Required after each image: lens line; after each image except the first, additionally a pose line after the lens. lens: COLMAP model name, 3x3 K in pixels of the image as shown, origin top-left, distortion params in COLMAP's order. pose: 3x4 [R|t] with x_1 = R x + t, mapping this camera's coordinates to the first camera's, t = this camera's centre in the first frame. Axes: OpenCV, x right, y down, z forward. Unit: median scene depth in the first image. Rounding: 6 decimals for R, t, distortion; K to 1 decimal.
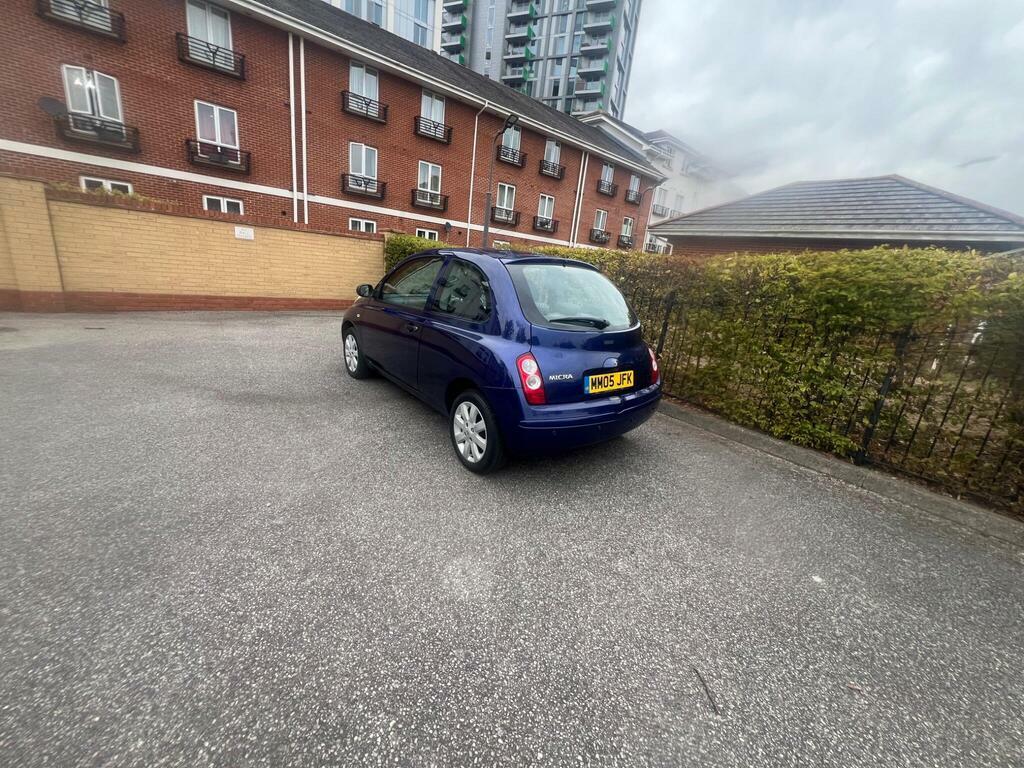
lens RADIAL K [[414.7, 0, 516.0], [0, 414.7, 386.4], [0, 0, 1]] dist [-0.003503, 0.000374]
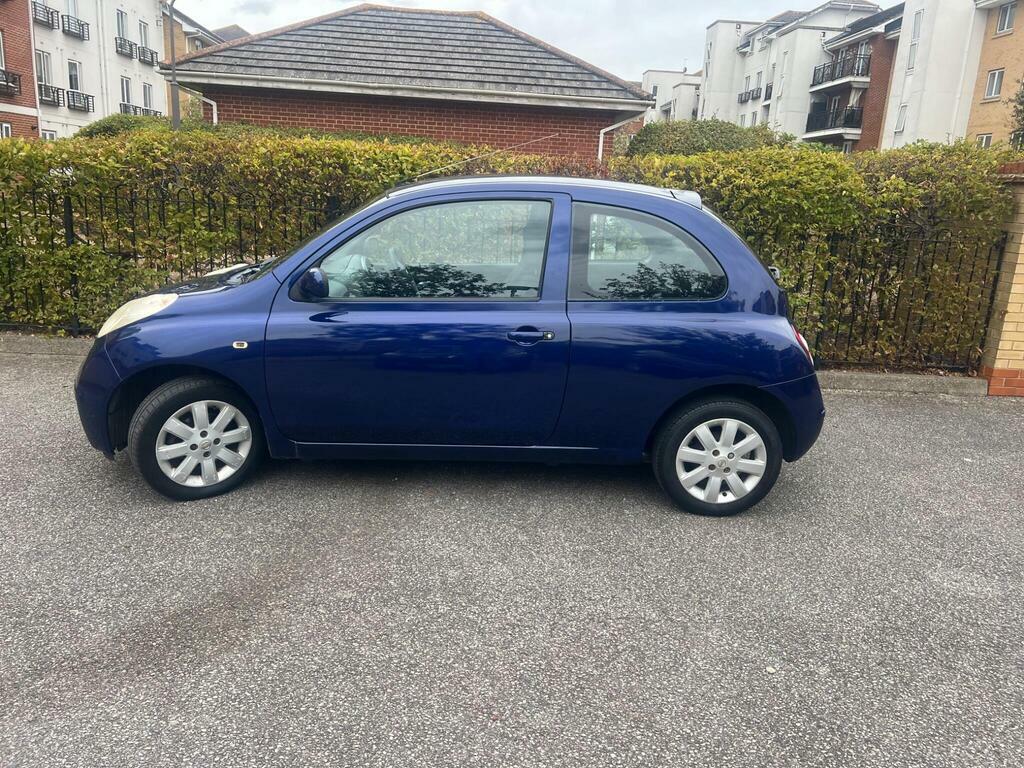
lens RADIAL K [[764.6, 0, 521.8], [0, 764.6, 394.1], [0, 0, 1]] dist [0.041096, -0.047646]
pose [[0.592696, -0.279799, 0.755264, -0.884059], [0.233565, 0.957134, 0.171294, -0.207282], [-0.770817, 0.074878, 0.632641, 0.322836]]
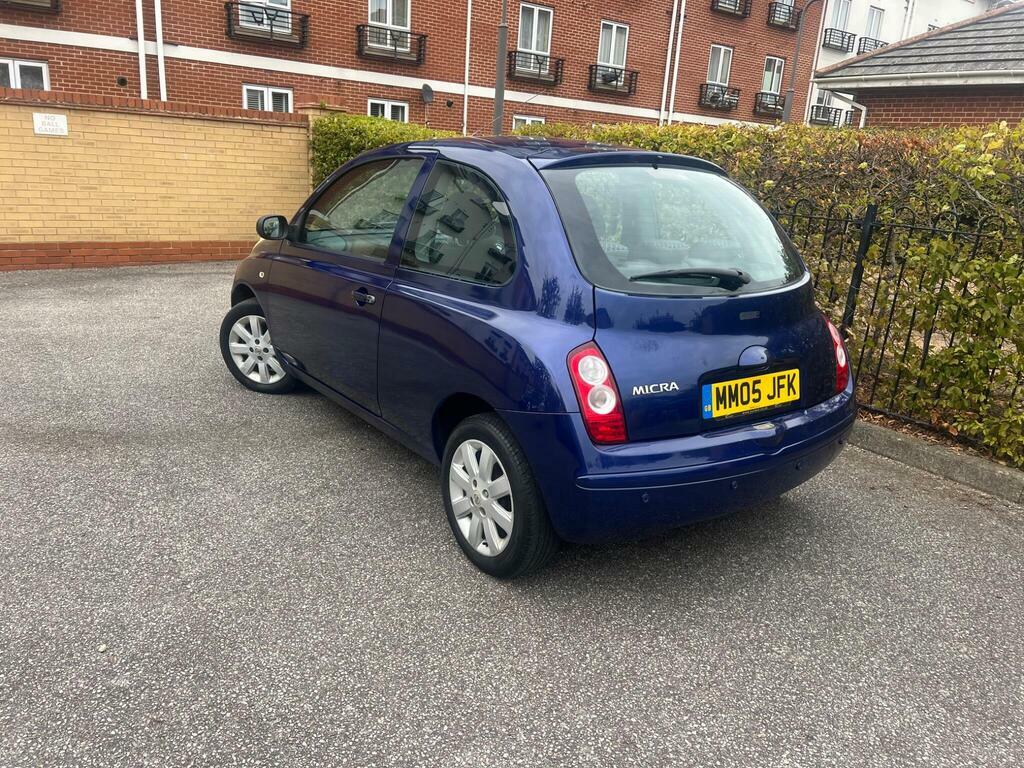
lens RADIAL K [[780.8, 0, 518.1], [0, 780.8, 399.8], [0, 0, 1]] dist [0.042827, -0.052492]
pose [[0.997987, -0.025920, -0.057879, -0.002823], [0.026596, 0.999586, 0.010942, -0.015331], [0.057571, -0.012459, 0.998264, 0.020678]]
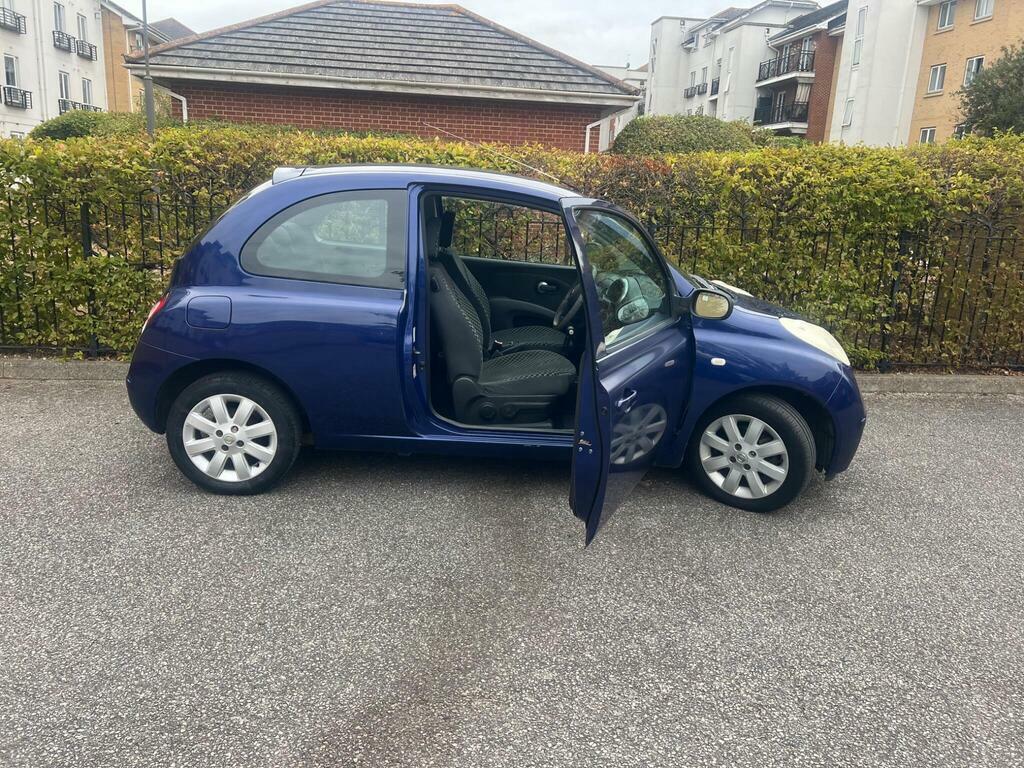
lens RADIAL K [[766.8, 0, 520.2], [0, 766.8, 381.7], [0, 0, 1]] dist [0.039295, -0.046684]
pose [[0.532641, -0.287684, 0.795947, -0.921525], [0.247559, 0.952283, 0.178526, -0.278225], [-0.809326, 0.101954, 0.578443, 0.555325]]
